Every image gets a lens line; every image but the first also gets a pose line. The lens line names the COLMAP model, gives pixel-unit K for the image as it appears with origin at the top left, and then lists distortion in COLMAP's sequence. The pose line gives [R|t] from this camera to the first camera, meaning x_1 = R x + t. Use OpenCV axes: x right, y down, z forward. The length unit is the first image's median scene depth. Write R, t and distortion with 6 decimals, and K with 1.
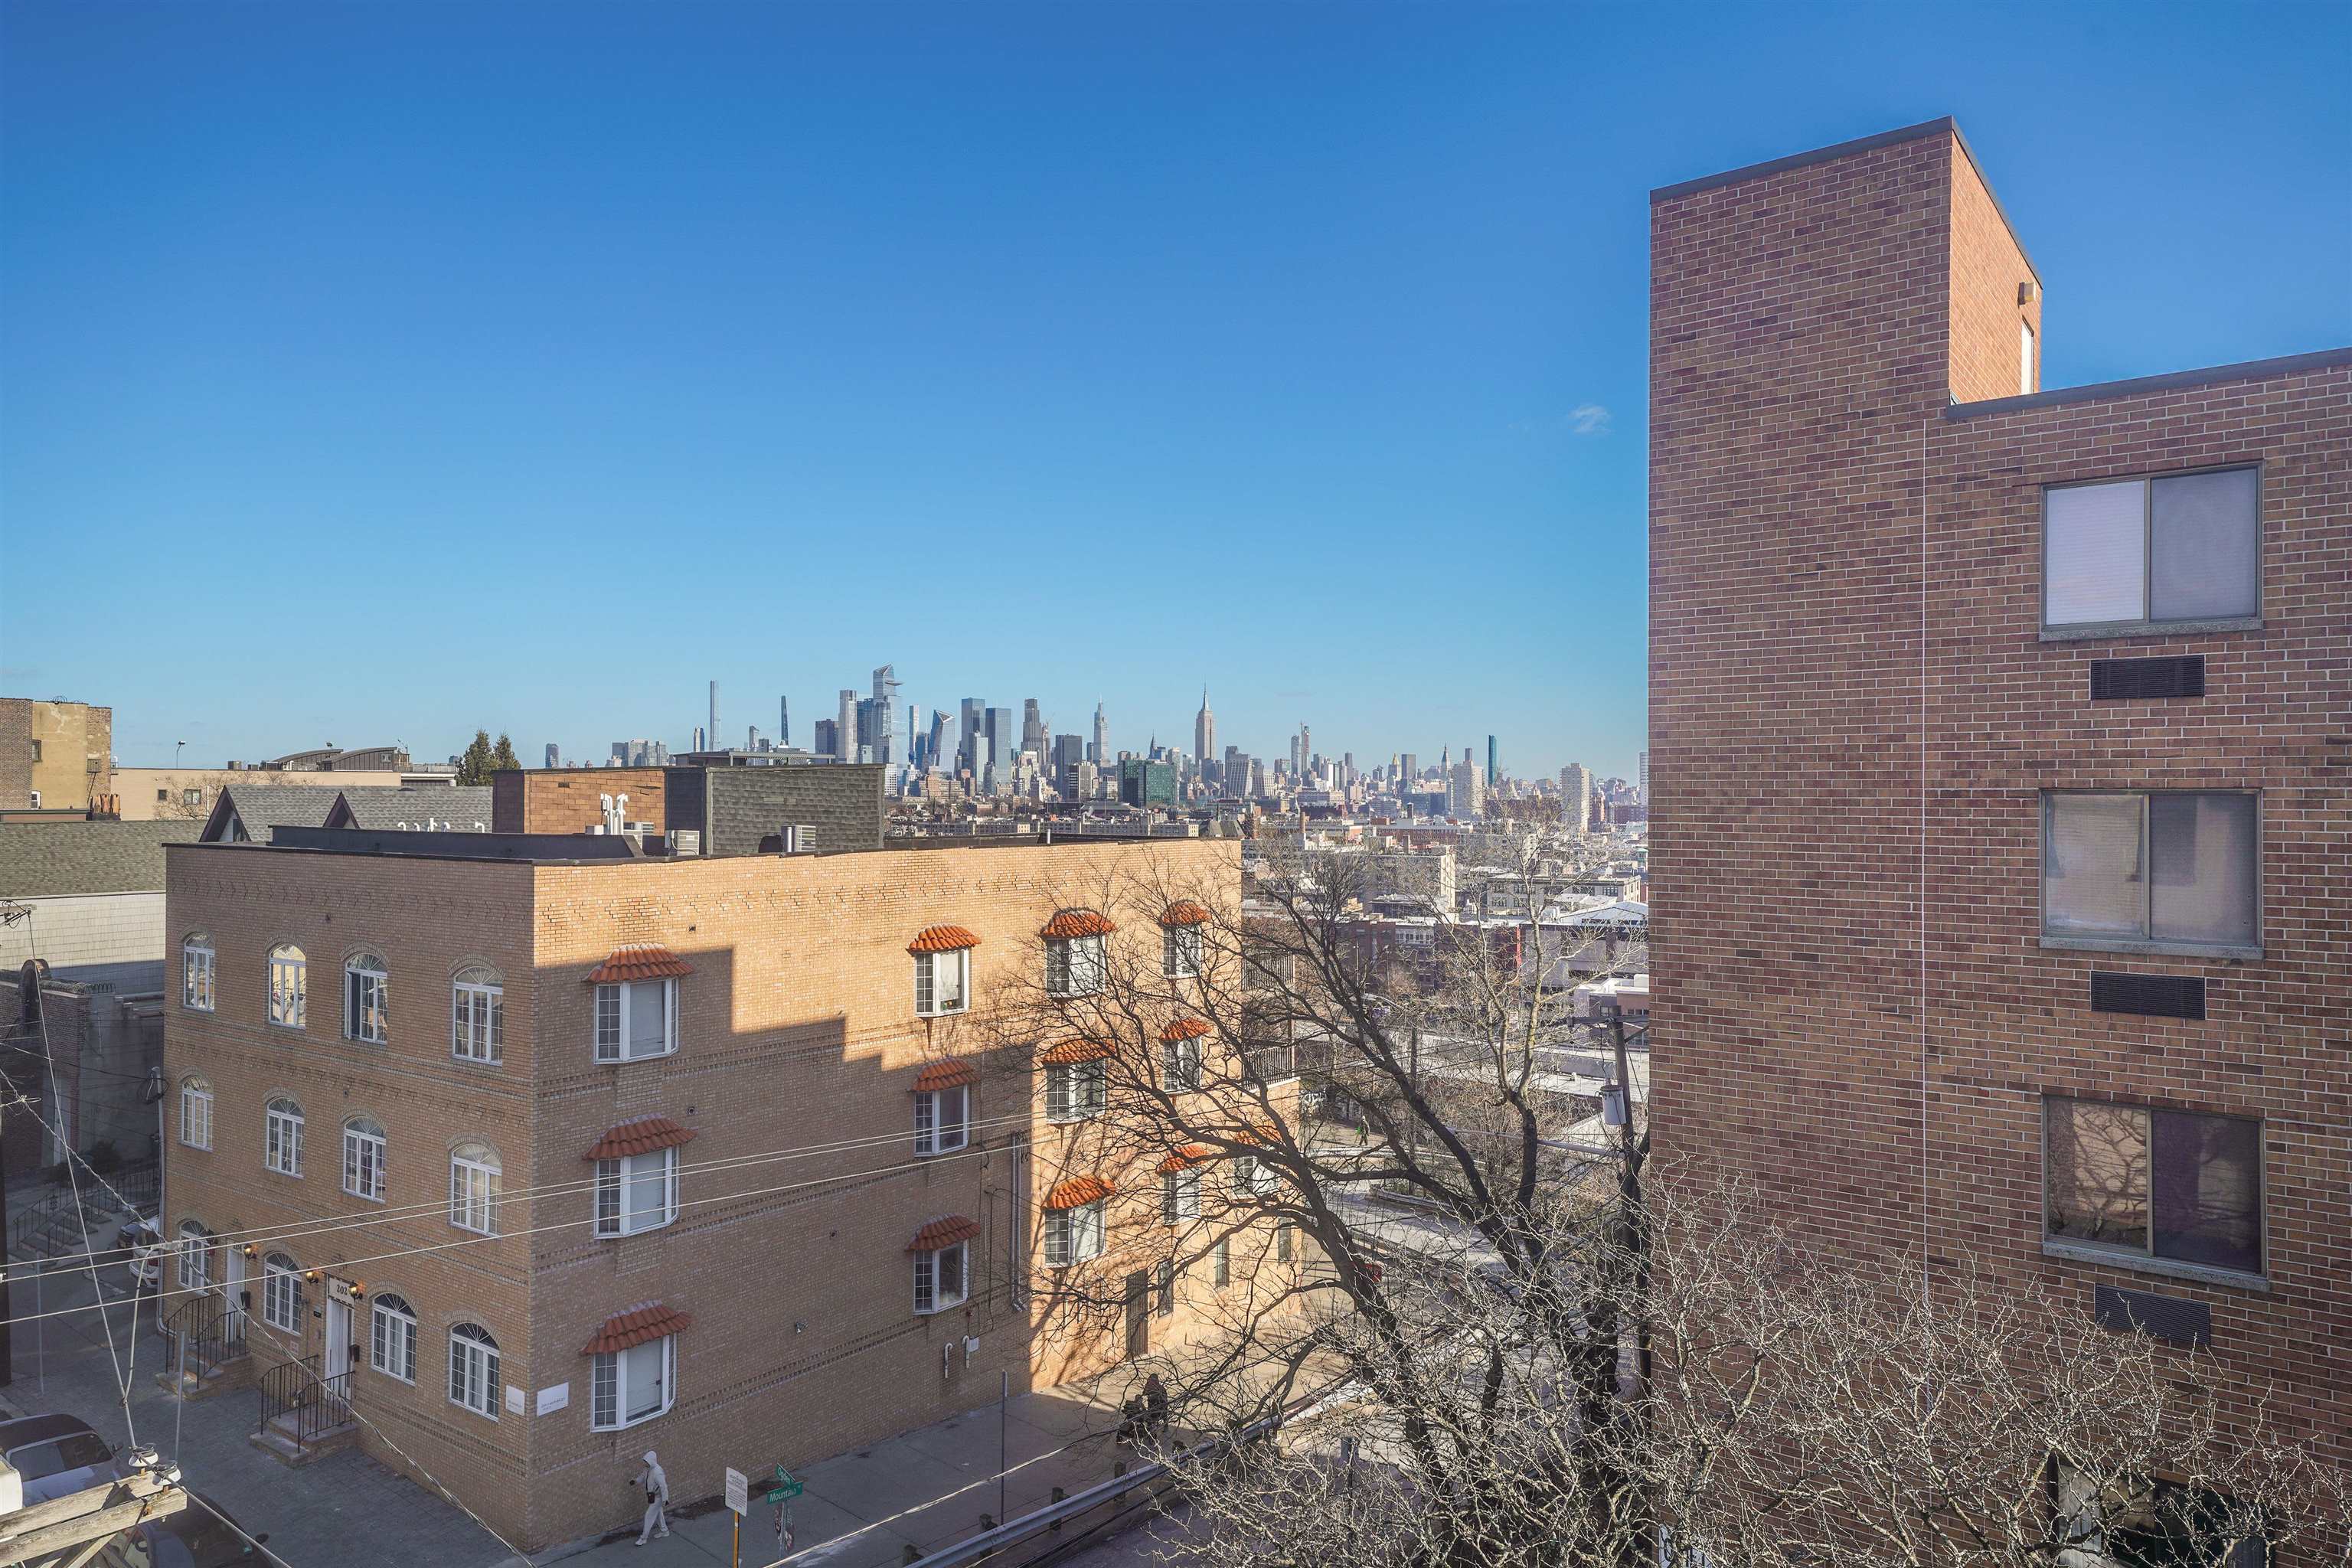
lens RADIAL K [[1501.4, 0, 1170.6], [0, 1501.4, 770.0], [0, 0, 1]] dist [0.020494, -0.000560]
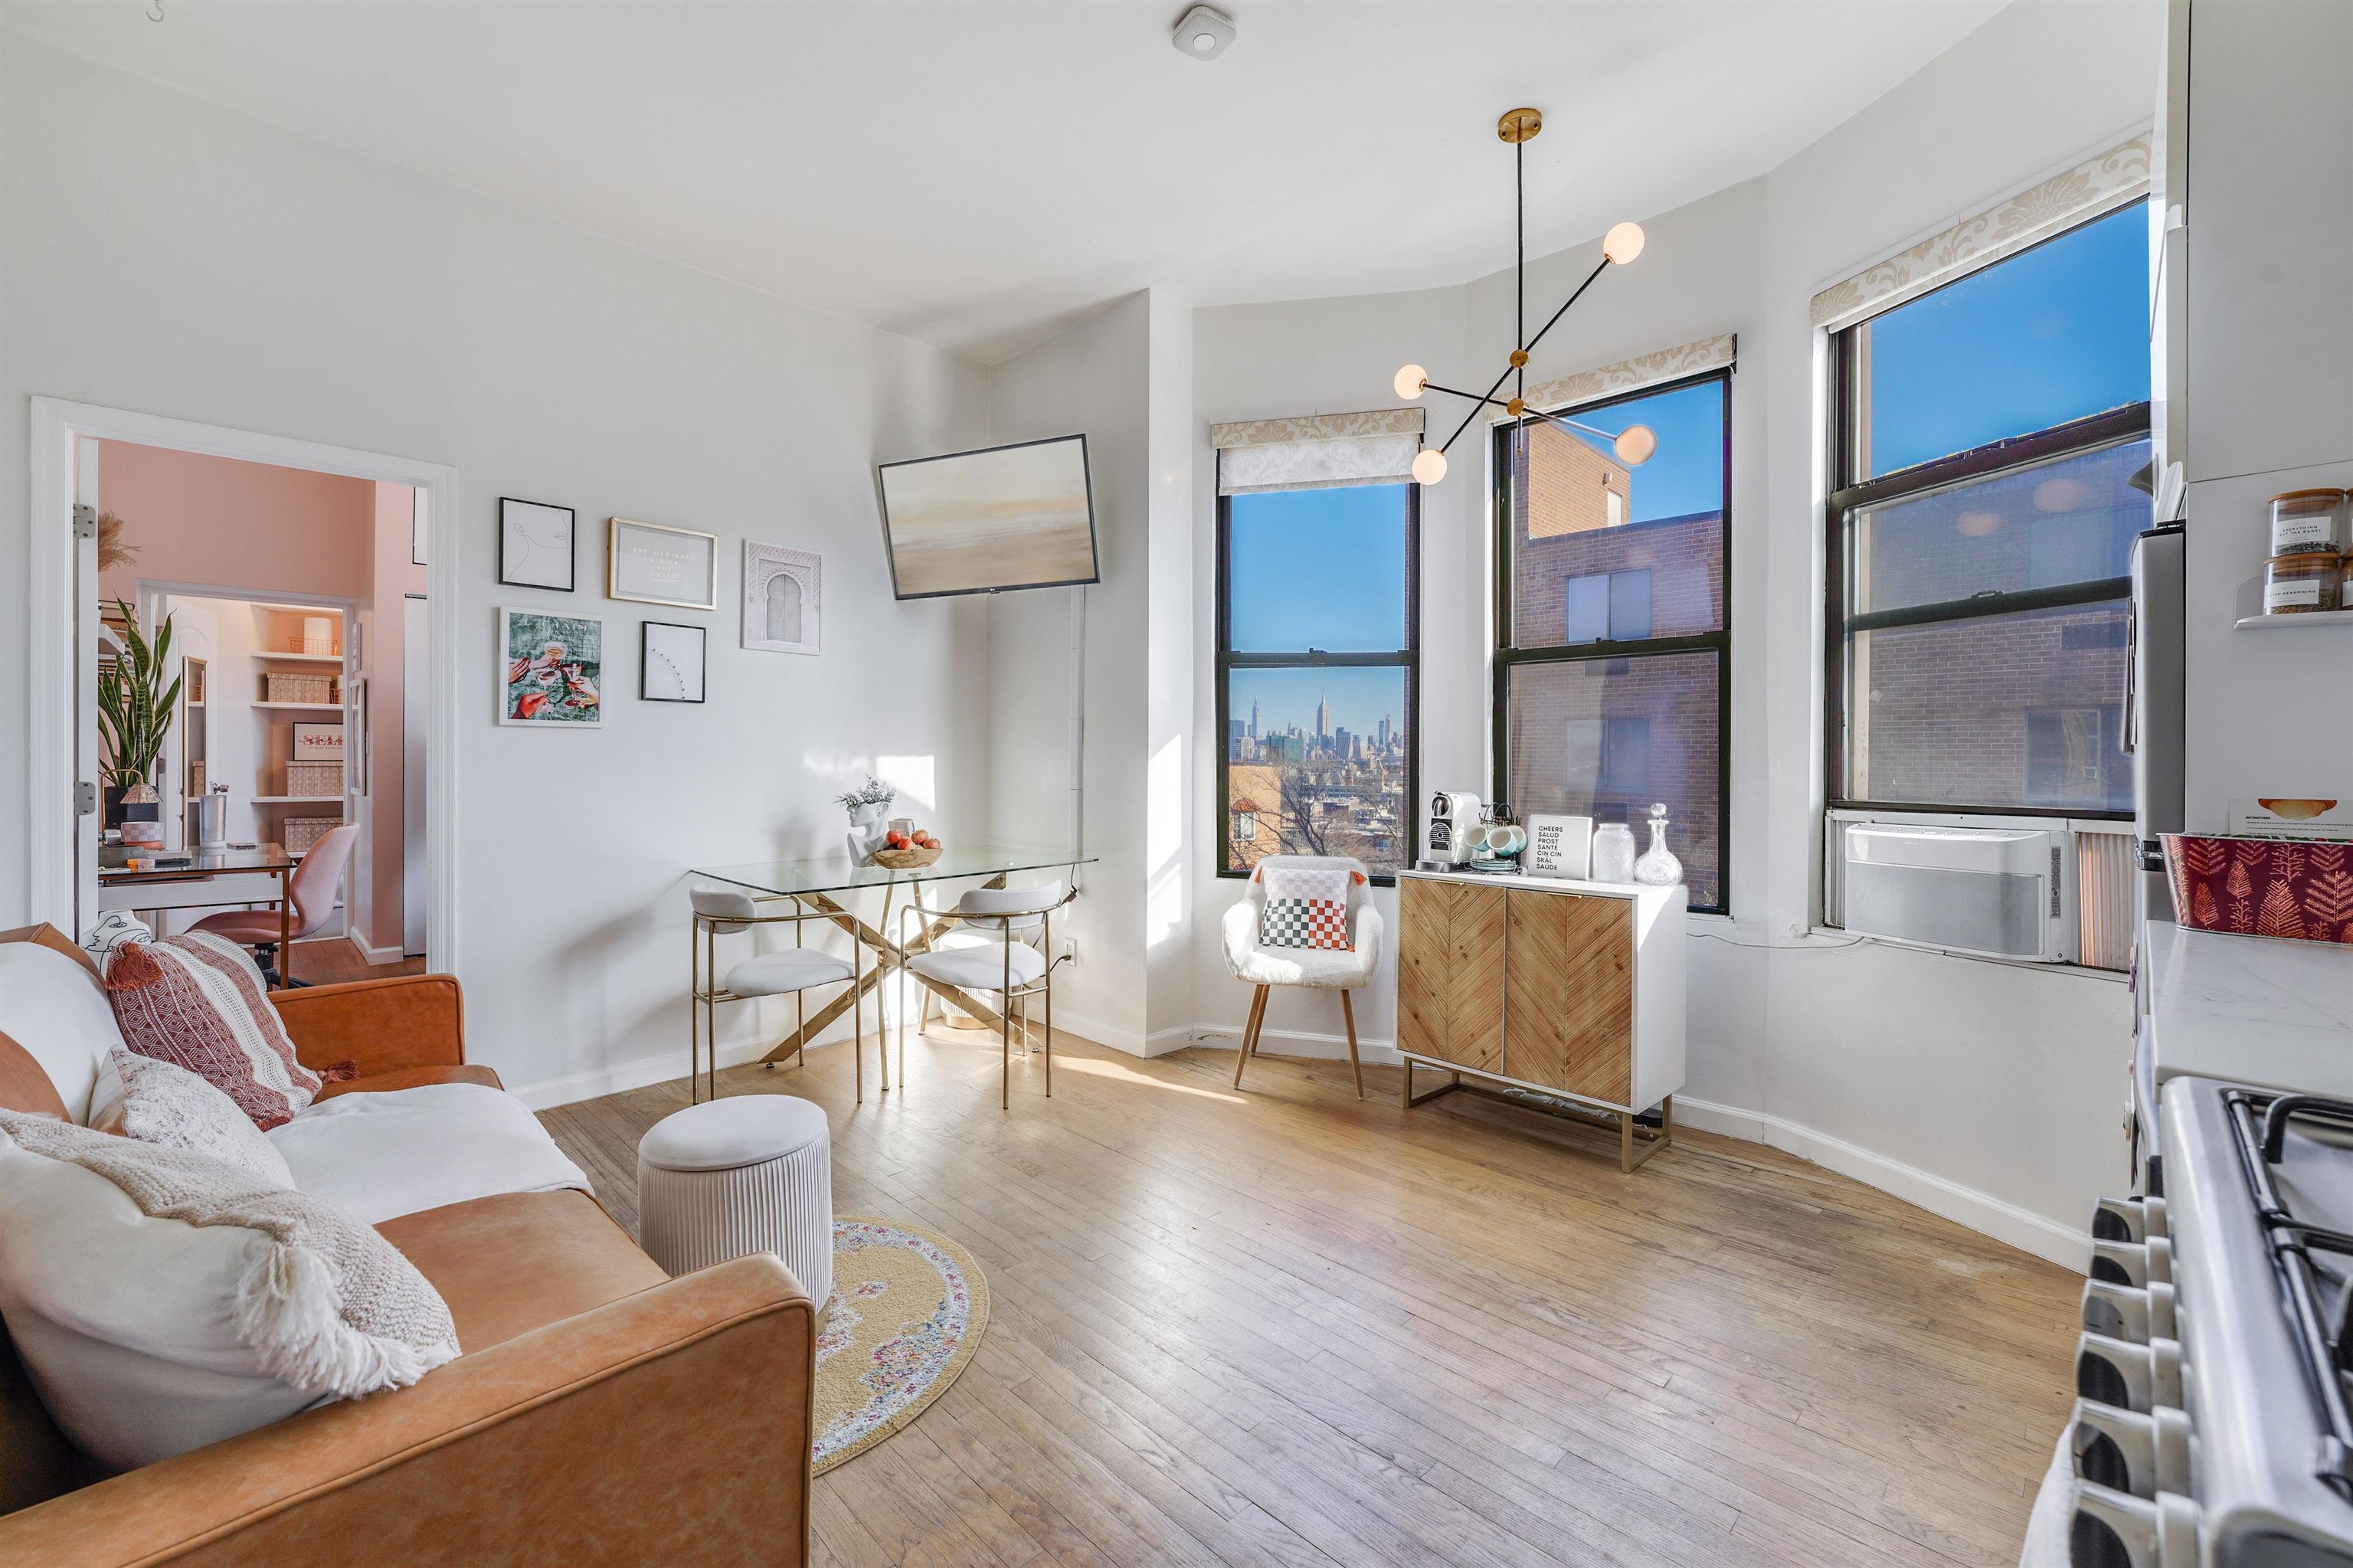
lens RADIAL K [[964.9, 0, 1178.9], [0, 964.9, 754.1], [0, 0, 1]] dist [-0.012025, 0.004569]
pose [[0.991076, 0.005063, -0.133198, 0.086442], [-0.003598, 0.999930, 0.011235, 0.020608], [0.133246, -0.010655, 0.991026, -0.179762]]
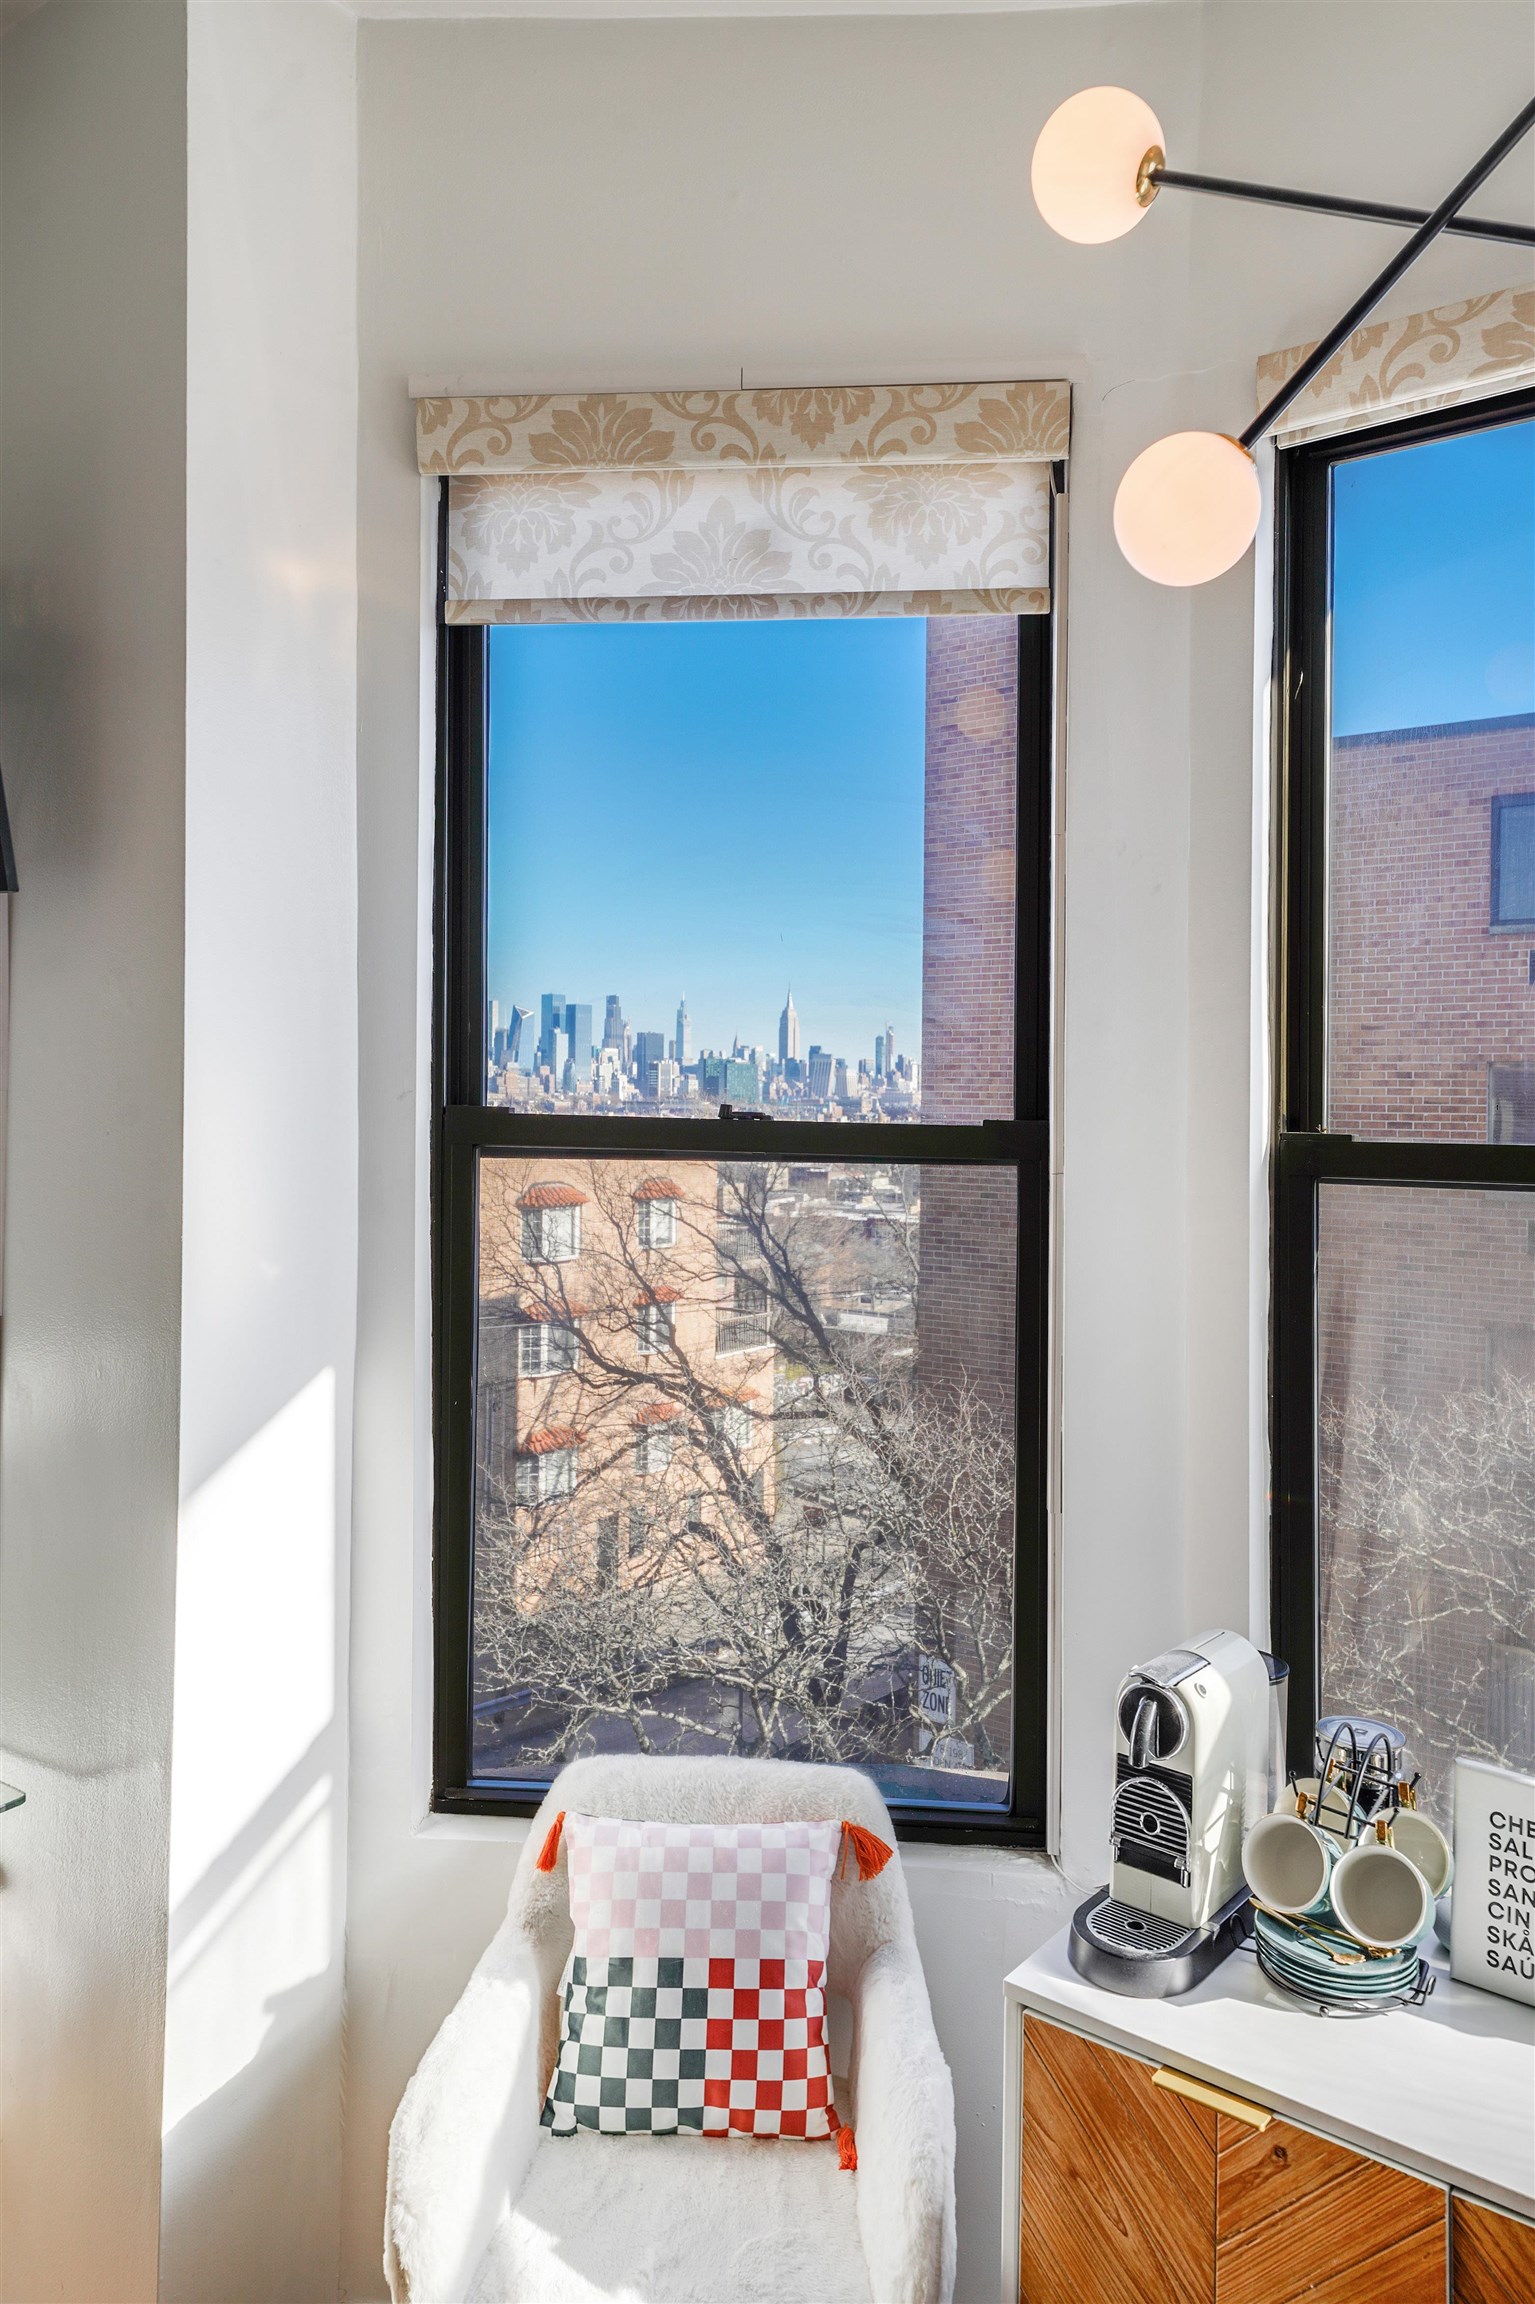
lens RADIAL K [[1555.8, 0, 798.9], [0, 1555.8, 1086.4], [0, 0, 1]] dist [0.004456, 0.023312]
pose [[0.999728, 0.009507, 0.021320, 0.088142], [-0.009724, 0.999902, 0.010111, 0.008637], [-0.021222, -0.010315, 0.999722, -0.128018]]
